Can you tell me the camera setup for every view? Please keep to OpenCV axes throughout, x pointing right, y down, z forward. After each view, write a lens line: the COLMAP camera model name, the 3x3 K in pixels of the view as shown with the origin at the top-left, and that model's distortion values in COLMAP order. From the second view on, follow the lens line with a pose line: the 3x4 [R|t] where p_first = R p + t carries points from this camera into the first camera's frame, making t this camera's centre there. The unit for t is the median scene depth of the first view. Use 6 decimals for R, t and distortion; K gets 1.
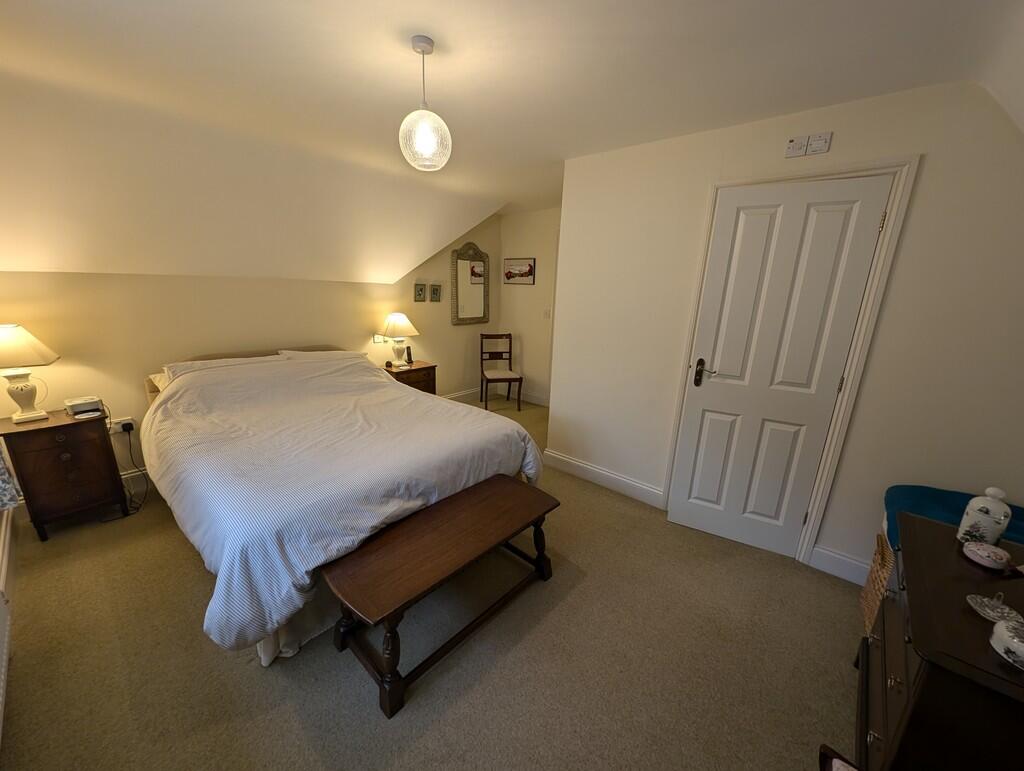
lens RADIAL K [[380.8, 0, 512.0], [0, 380.8, 385.5], [0, 0, 1]] dist [-0.000322, -0.000324]
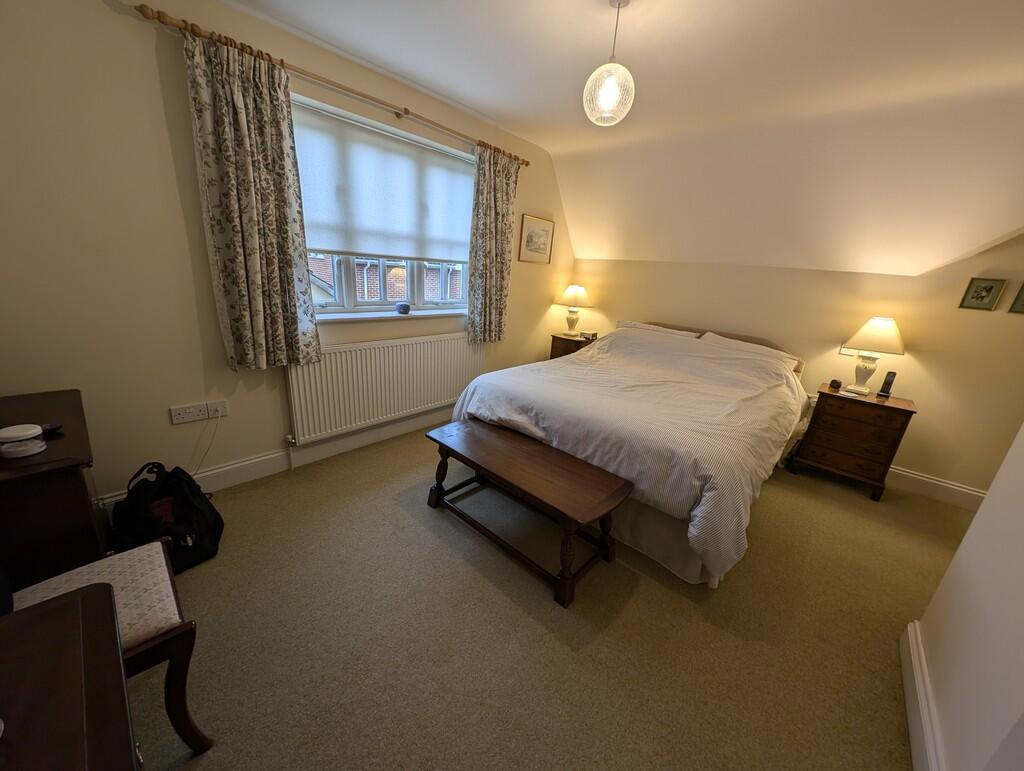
lens RADIAL K [[380.8, 0, 512.0], [0, 380.8, 385.5], [0, 0, 1]] dist [-0.000322, -0.000324]
pose [[0.003063, 0.270004, -0.962854, 0.694080], [-0.319715, 0.912586, 0.254891, -0.076536], [0.947509, 0.307058, 0.089119, 0.652949]]
